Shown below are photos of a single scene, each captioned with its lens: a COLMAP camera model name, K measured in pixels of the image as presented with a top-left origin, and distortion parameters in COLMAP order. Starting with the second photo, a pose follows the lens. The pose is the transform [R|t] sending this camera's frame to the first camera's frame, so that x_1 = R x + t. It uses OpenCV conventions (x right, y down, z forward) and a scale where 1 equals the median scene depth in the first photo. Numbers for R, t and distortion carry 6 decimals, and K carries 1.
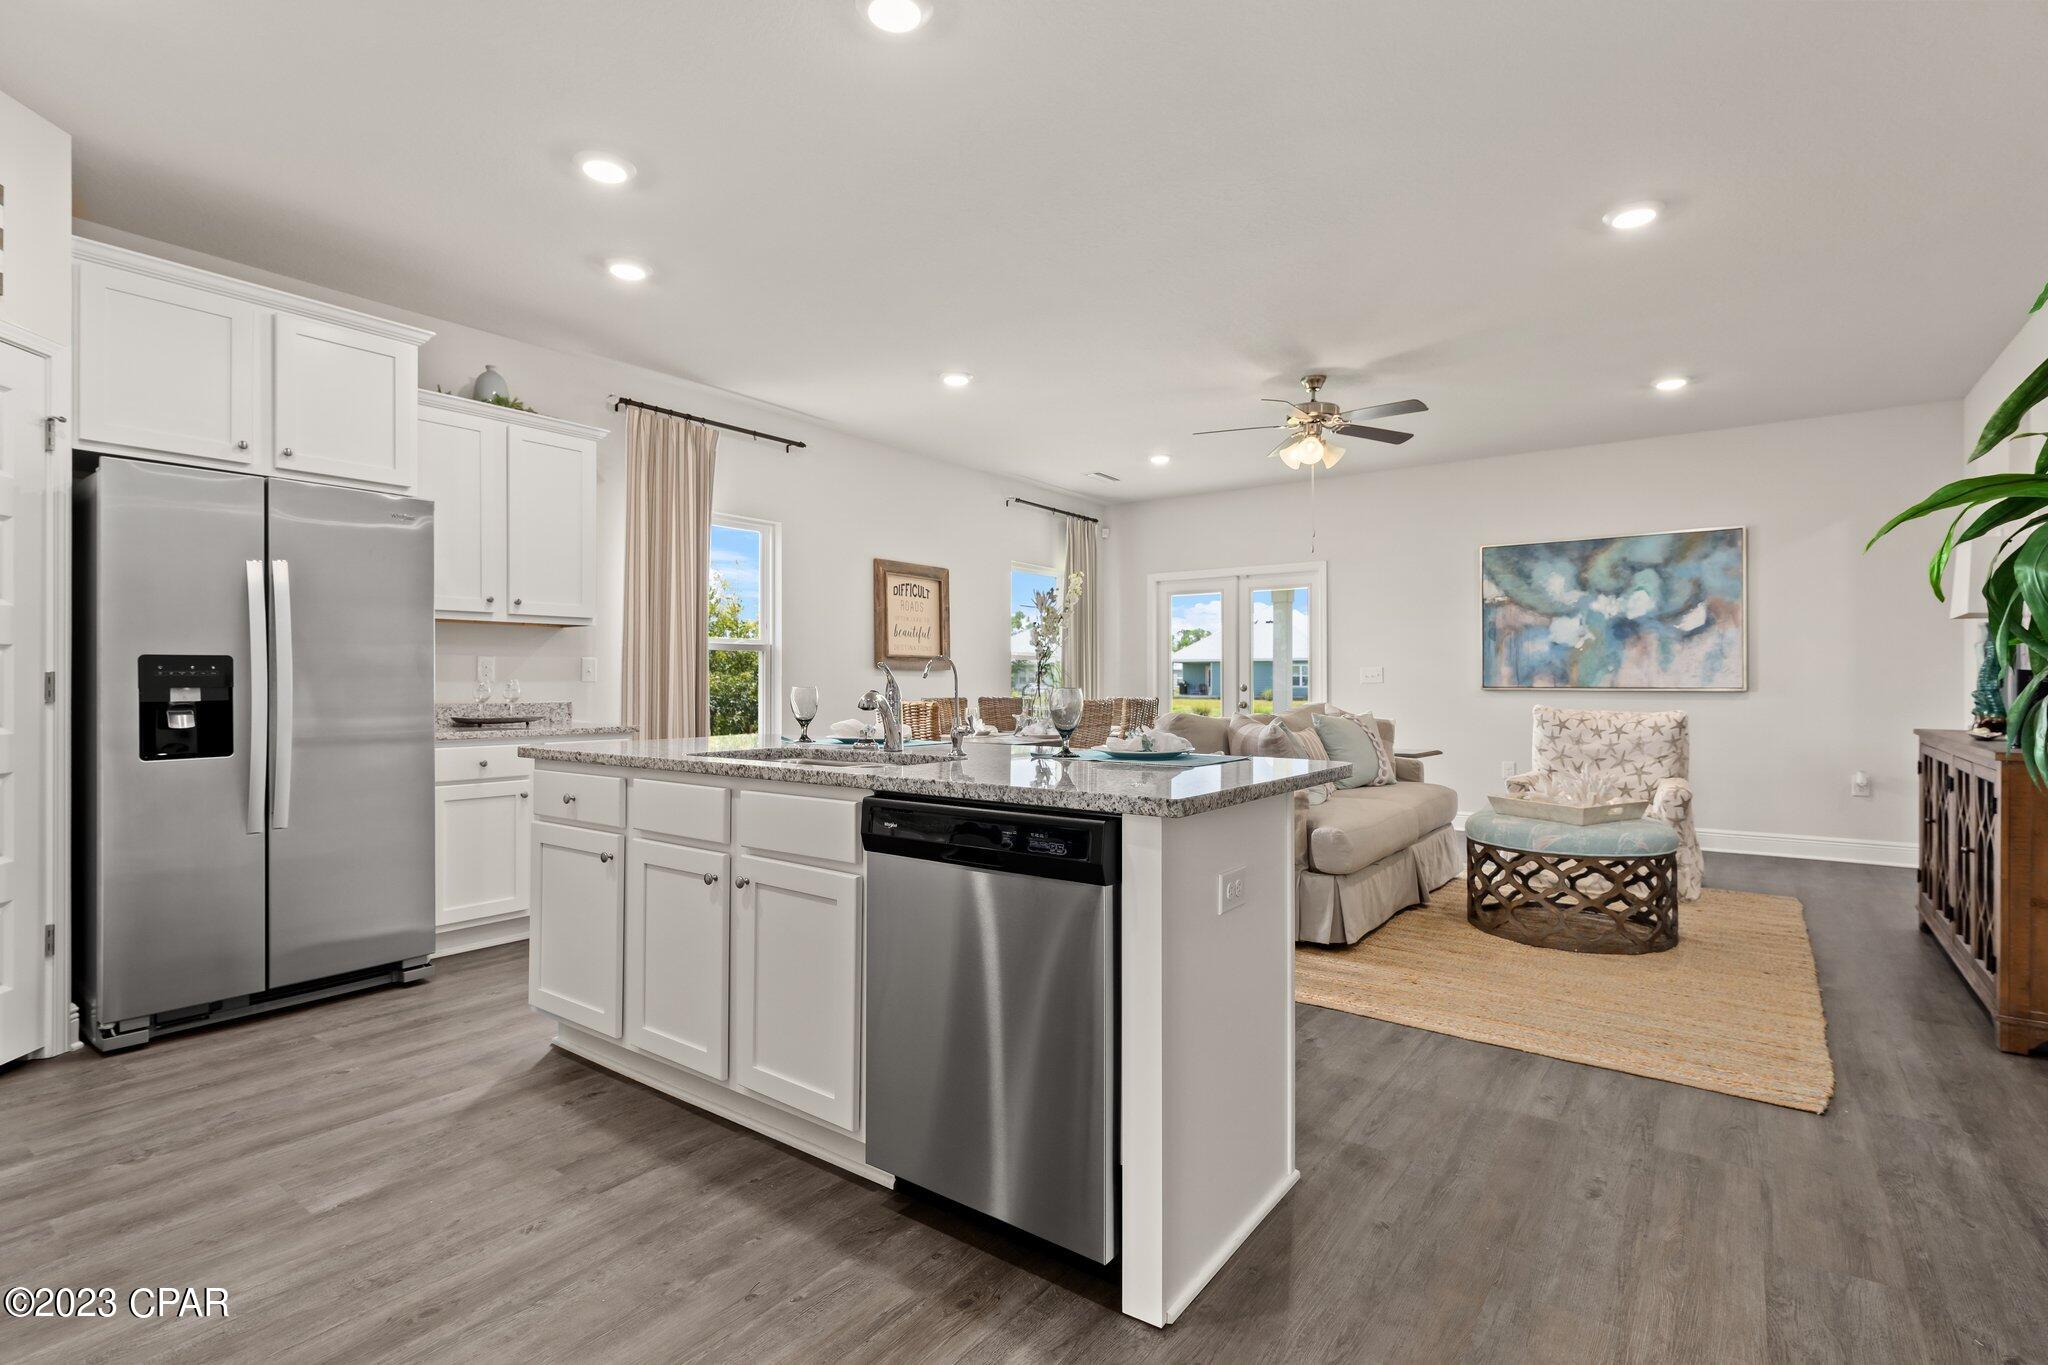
lens RADIAL K [[980.4, 0, 1016.8], [0, 980.4, 679.4], [0, 0, 1]] dist [0.000885, 0.000077]
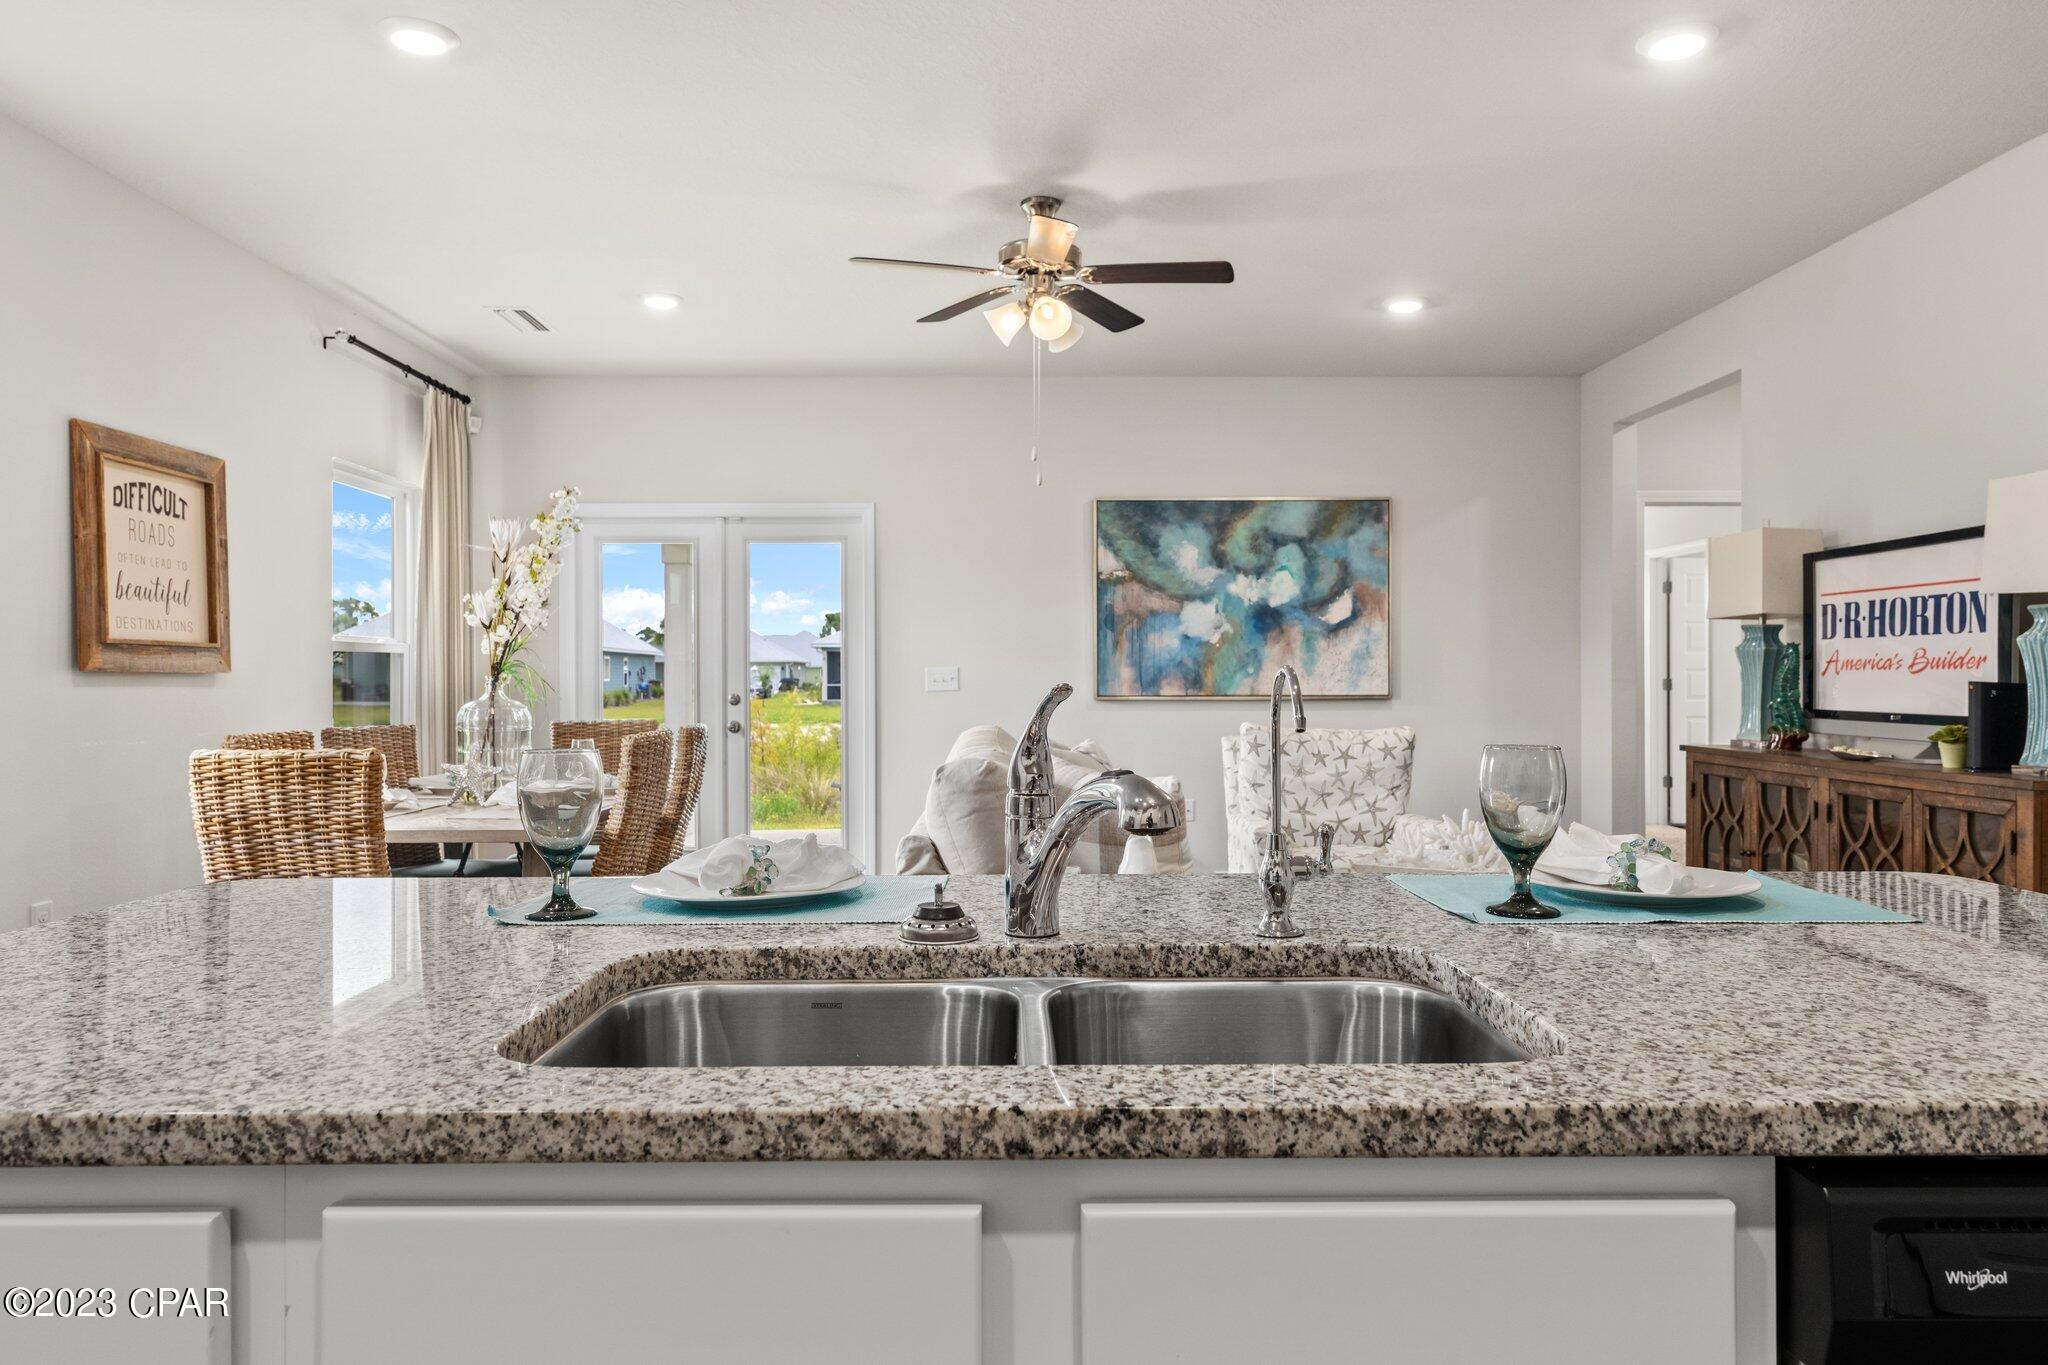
lens RADIAL K [[1361.3, 0, 1026.5], [0, 1361.3, 685.0], [0, 0, 1]] dist [0.007630, 0.001394]
pose [[0.794216, -0.006429, 0.607601, -0.176504], [0.002333, 0.999969, 0.007532, -0.008210], [-0.607631, -0.004564, 0.794207, 0.254812]]
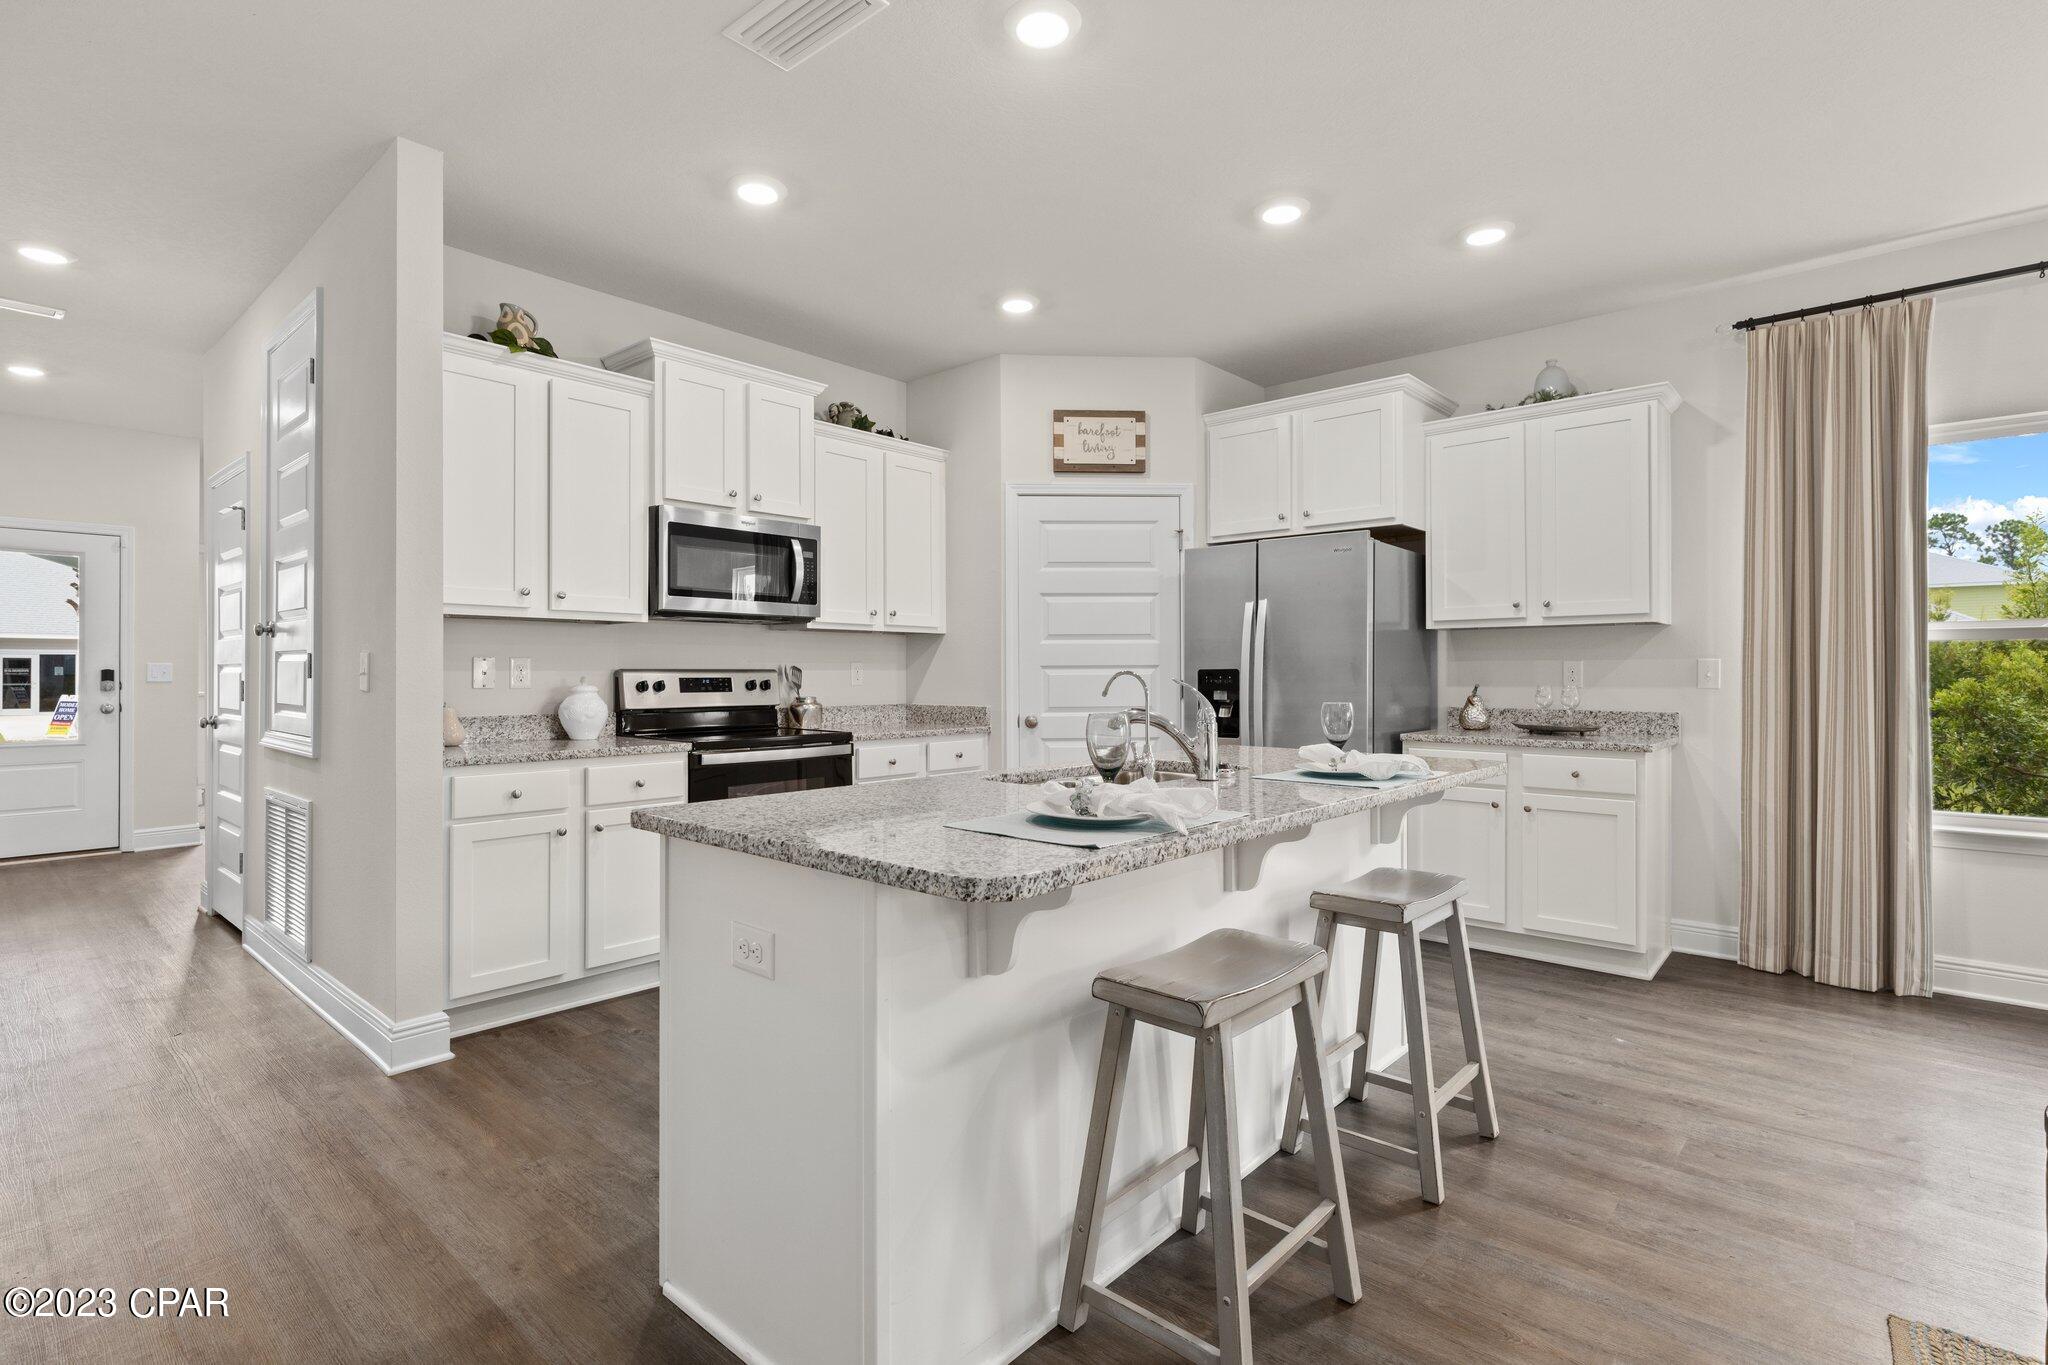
lens RADIAL K [[980.4, 0, 1021.8], [0, 980.4, 677.5], [0, 0, 1]] dist [0.000885, 0.000077]
pose [[-0.087673, -0.003051, -0.996145, 0.692370], [-0.000244, 0.999995, -0.003042, -0.007474], [0.996149, -0.000024, -0.087673, 0.835581]]
